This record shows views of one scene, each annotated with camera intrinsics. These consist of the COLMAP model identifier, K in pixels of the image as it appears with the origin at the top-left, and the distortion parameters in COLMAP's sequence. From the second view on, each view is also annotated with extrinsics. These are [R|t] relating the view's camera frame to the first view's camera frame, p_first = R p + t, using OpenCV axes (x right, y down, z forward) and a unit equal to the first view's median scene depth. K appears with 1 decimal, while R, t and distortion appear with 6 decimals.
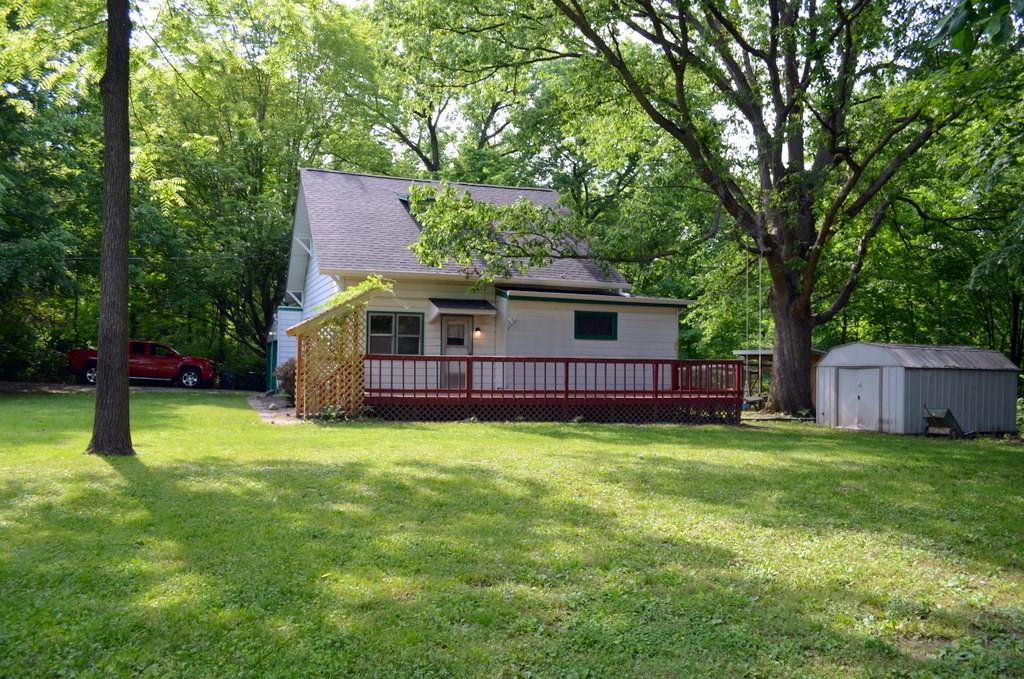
lens RADIAL K [[810.0, 0, 510.4], [0, 810.0, 339.0], [0, 0, 1]] dist [-0.076055, 0.004863]
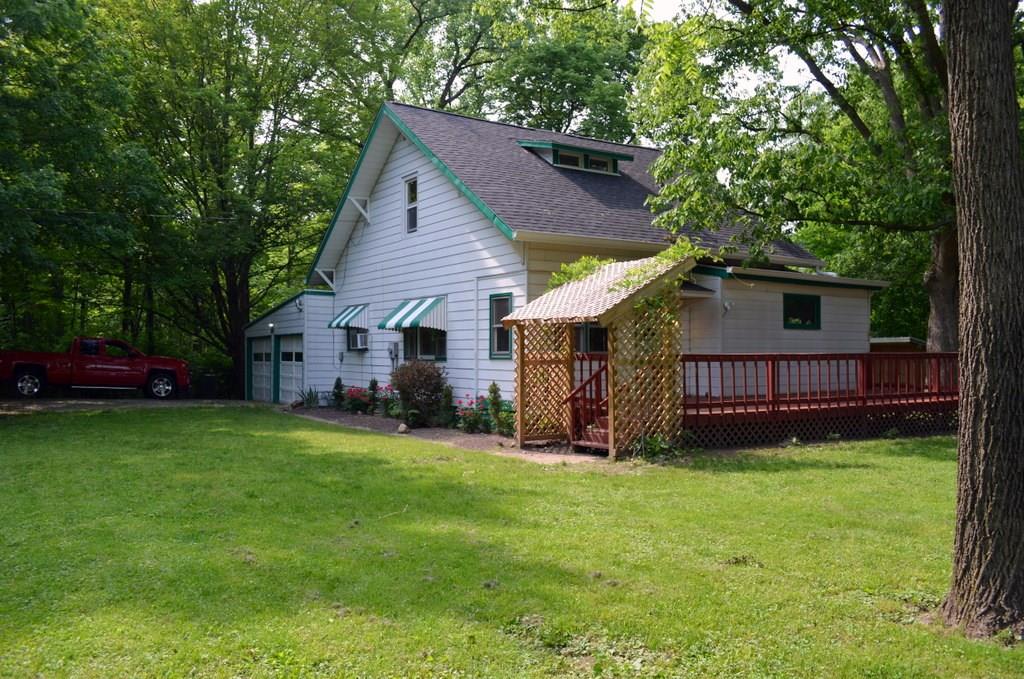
lens RADIAL K [[810.0, 0, 508.2], [0, 810.0, 338.5], [0, 0, 1]] dist [-0.076055, 0.004863]
pose [[0.975108, -0.012292, 0.221392, -0.366027], [0.009406, 0.999857, 0.014085, -0.004111], [-0.221533, -0.011652, 0.975083, 0.291088]]
